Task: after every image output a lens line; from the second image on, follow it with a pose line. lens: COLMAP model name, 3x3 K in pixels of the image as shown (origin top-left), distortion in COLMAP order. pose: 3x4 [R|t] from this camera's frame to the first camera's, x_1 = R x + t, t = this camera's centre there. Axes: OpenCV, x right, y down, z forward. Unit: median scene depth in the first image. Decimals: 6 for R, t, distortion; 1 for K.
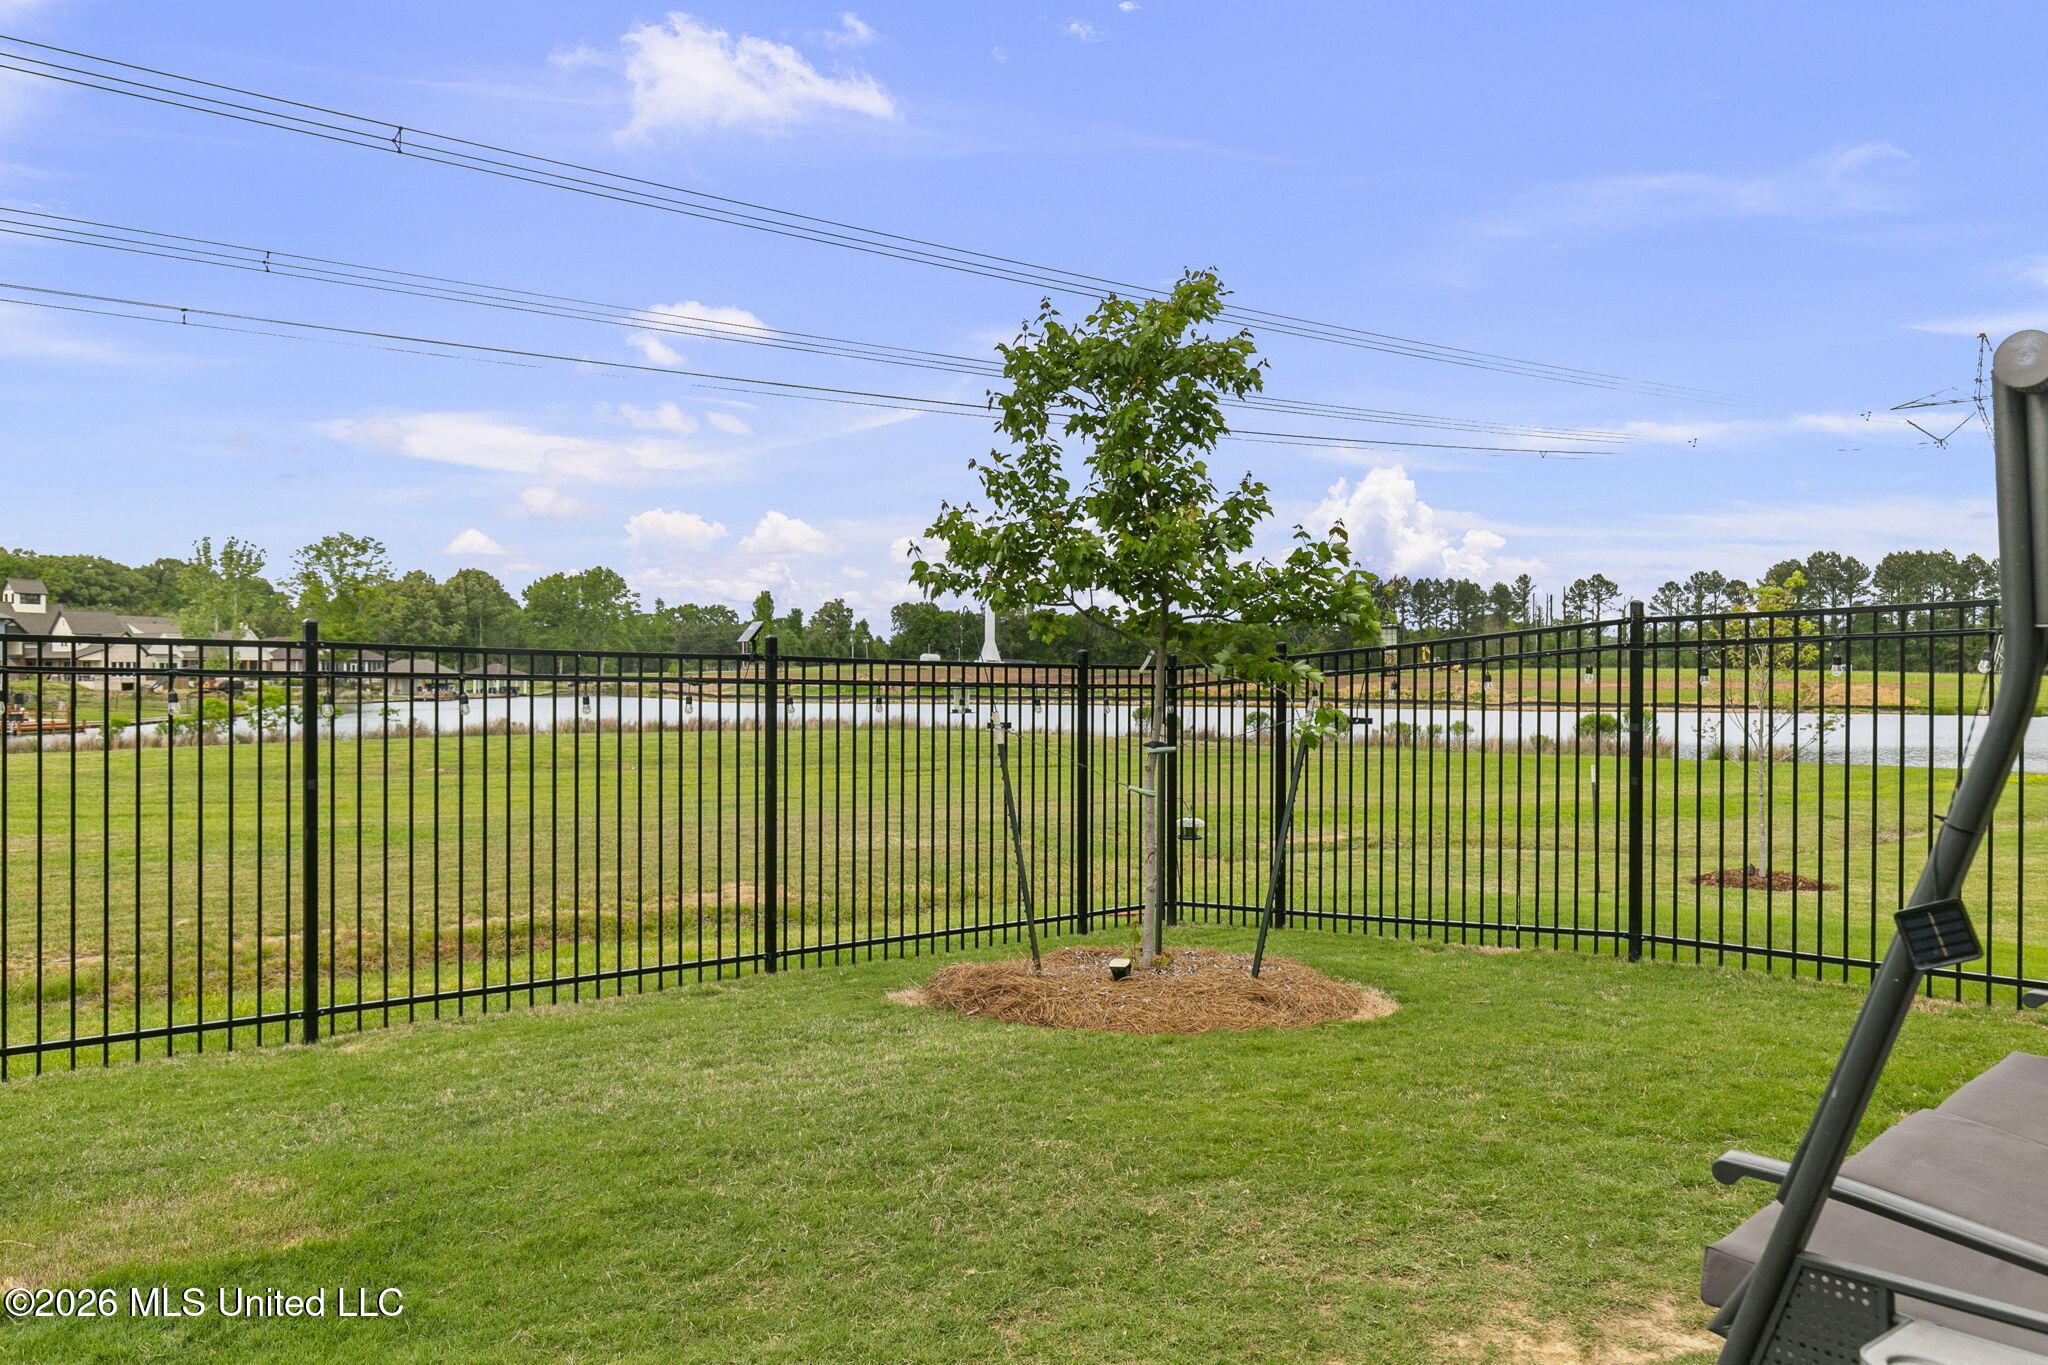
lens RADIAL K [[939.4, 0, 1010.7], [0, 939.4, 672.0], [0, 0, 1]] dist [0.003193, 0.000317]
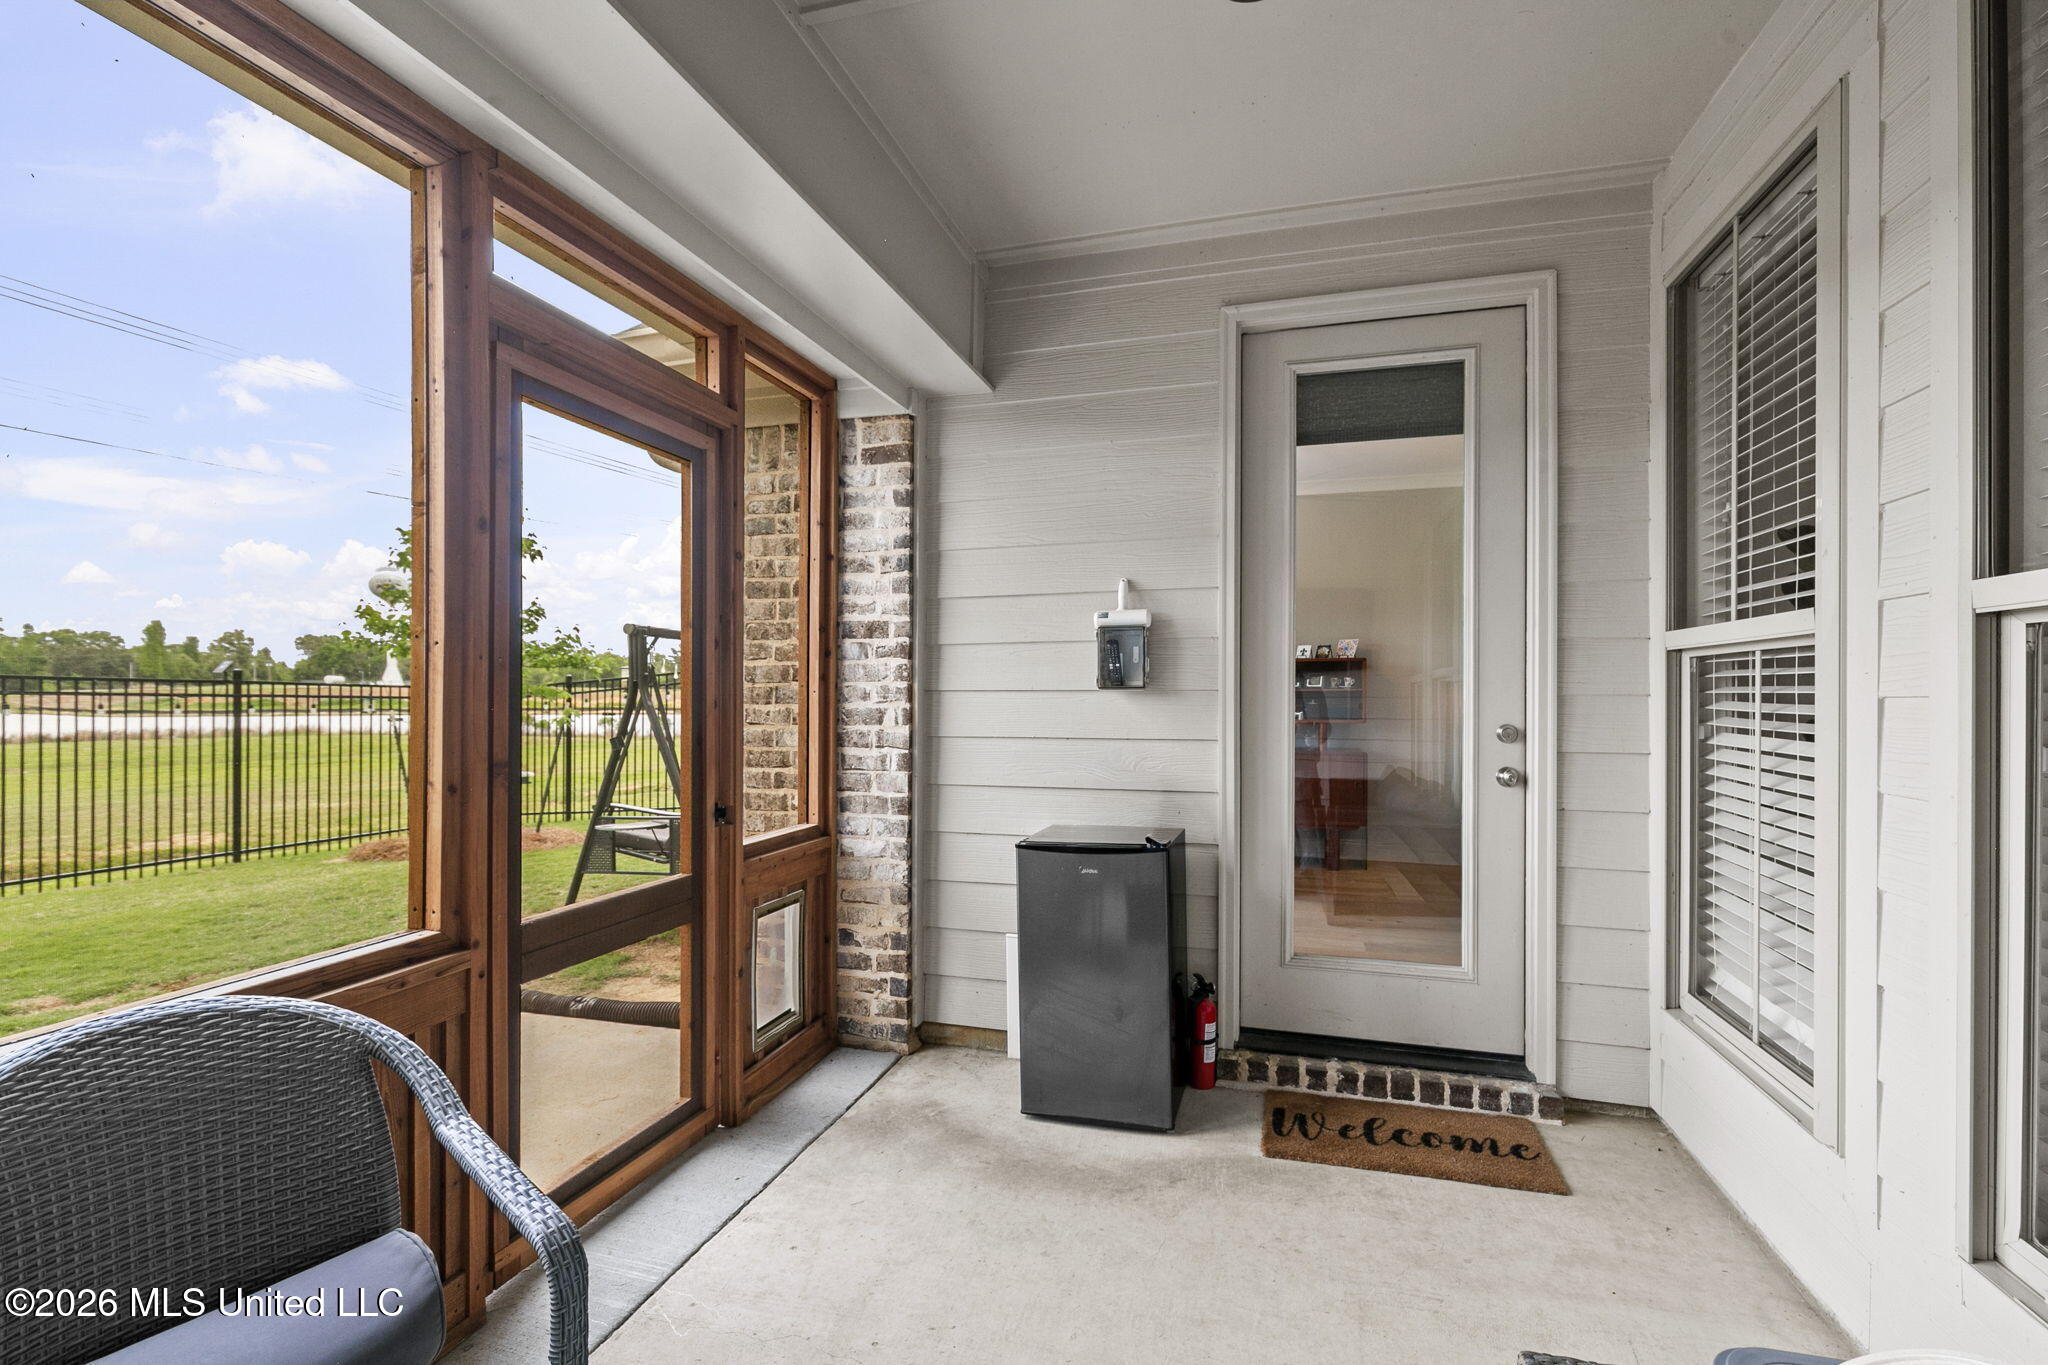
lens RADIAL K [[924.4, 0, 1017.8], [0, 924.4, 686.1], [0, 0, 1]] dist [0.002318, 0.000479]
pose [[0.842301, 0.003794, 0.538995, 0.019149], [0.000129, 0.999974, -0.007242, 0.003121], [-0.539008, 0.006169, 0.842278, -0.660636]]
